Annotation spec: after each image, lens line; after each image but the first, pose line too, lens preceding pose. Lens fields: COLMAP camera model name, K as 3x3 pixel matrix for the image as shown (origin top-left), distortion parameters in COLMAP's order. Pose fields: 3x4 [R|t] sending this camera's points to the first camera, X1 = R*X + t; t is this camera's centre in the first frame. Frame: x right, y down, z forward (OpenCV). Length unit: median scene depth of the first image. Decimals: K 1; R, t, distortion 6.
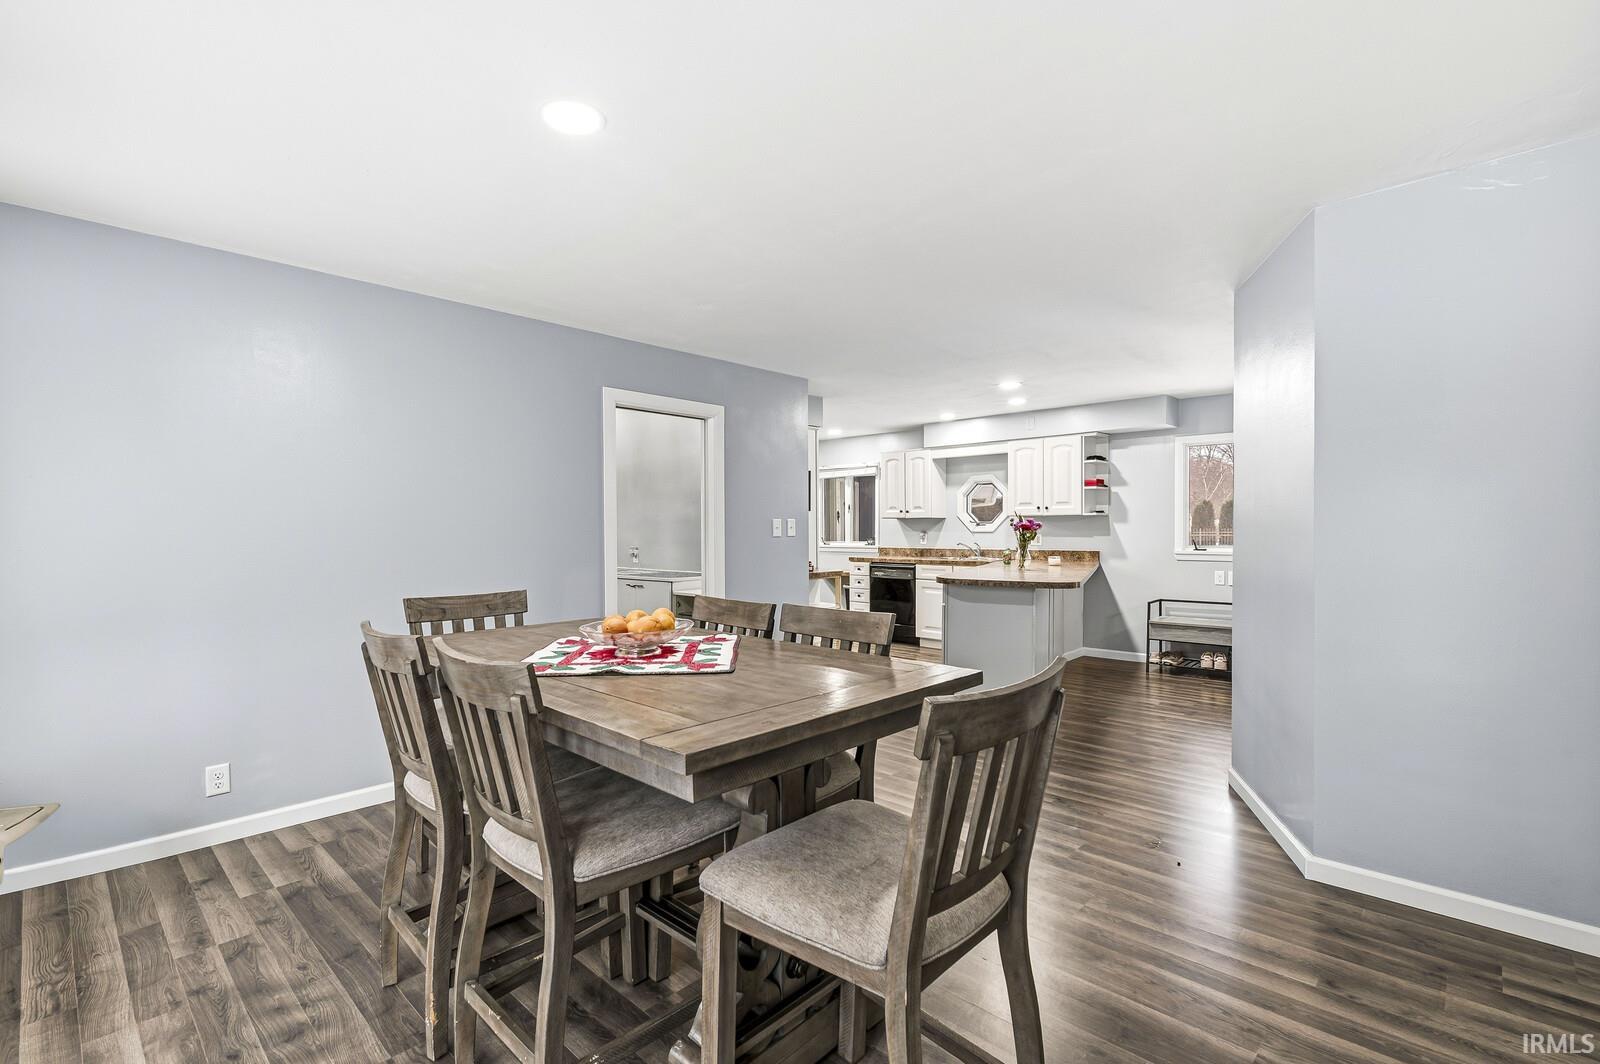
lens RADIAL K [[707.0, 0, 800.9], [0, 707.0, 537.4], [0, 0, 1]] dist [0.001567, 0.000149]
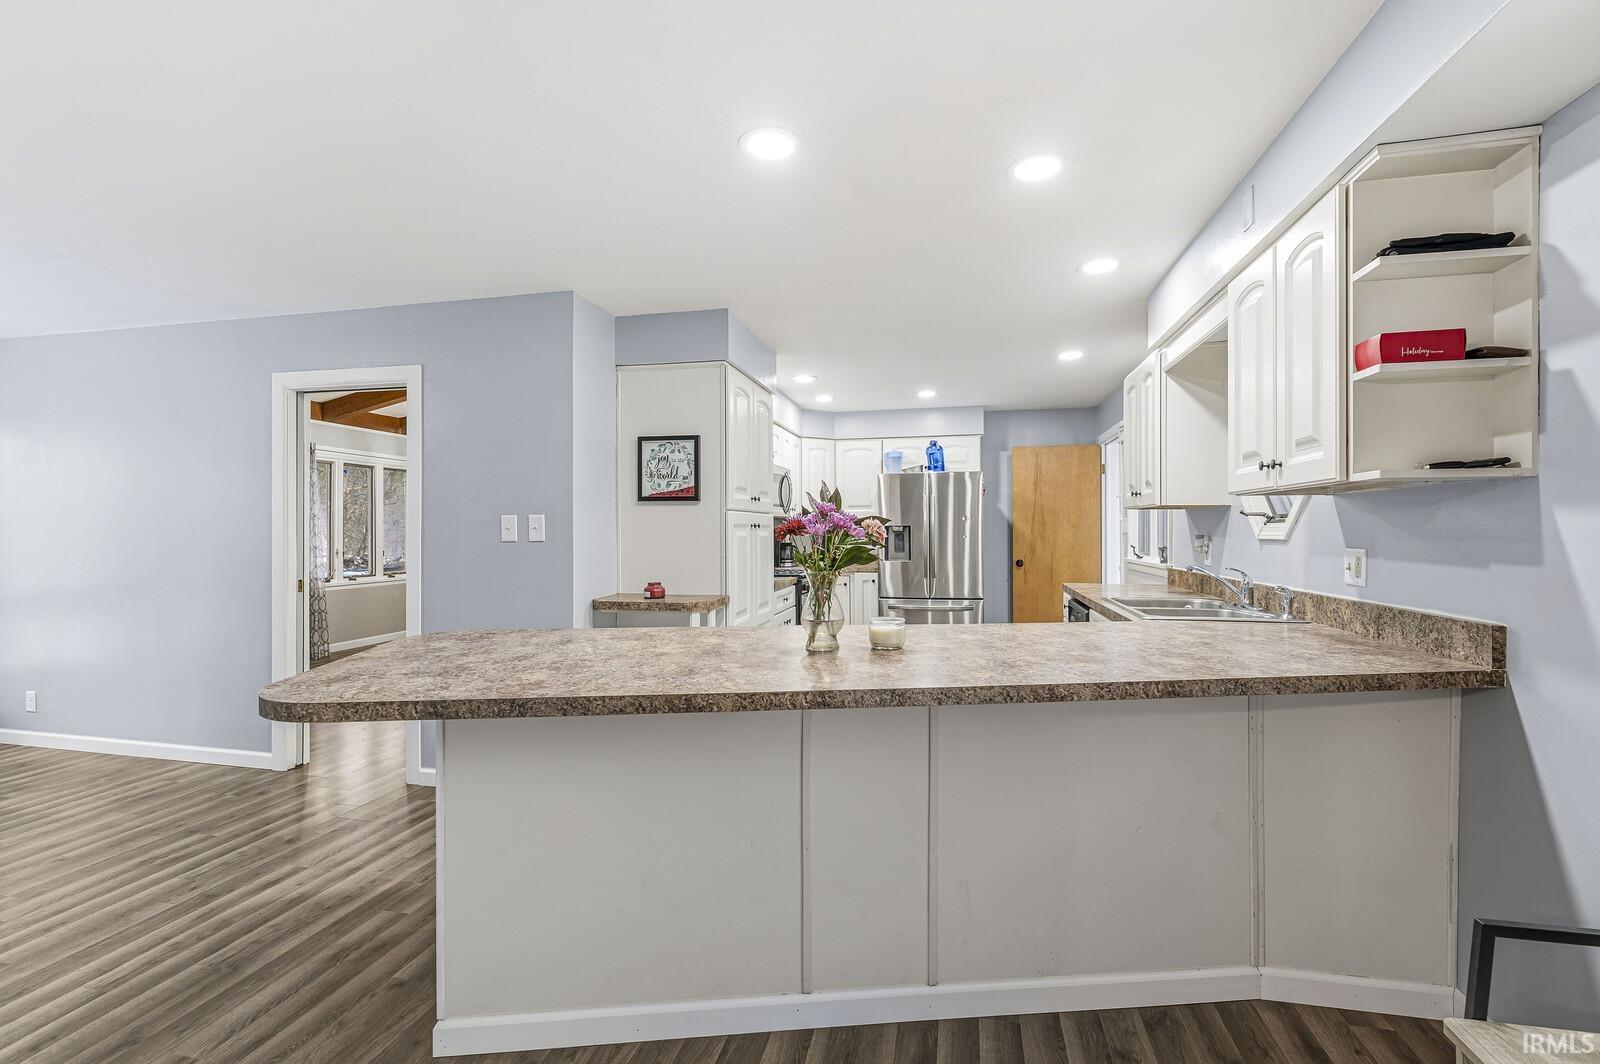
lens RADIAL K [[707.0, 0, 799.8], [0, 707.0, 523.2], [0, 0, 1]] dist [0.001567, 0.000149]
pose [[0.504169, 0.003304, -0.863599, 0.515813], [-0.001663, 0.999995, 0.002854, -0.015774], [0.863604, -0.000002, 0.504171, 0.673549]]
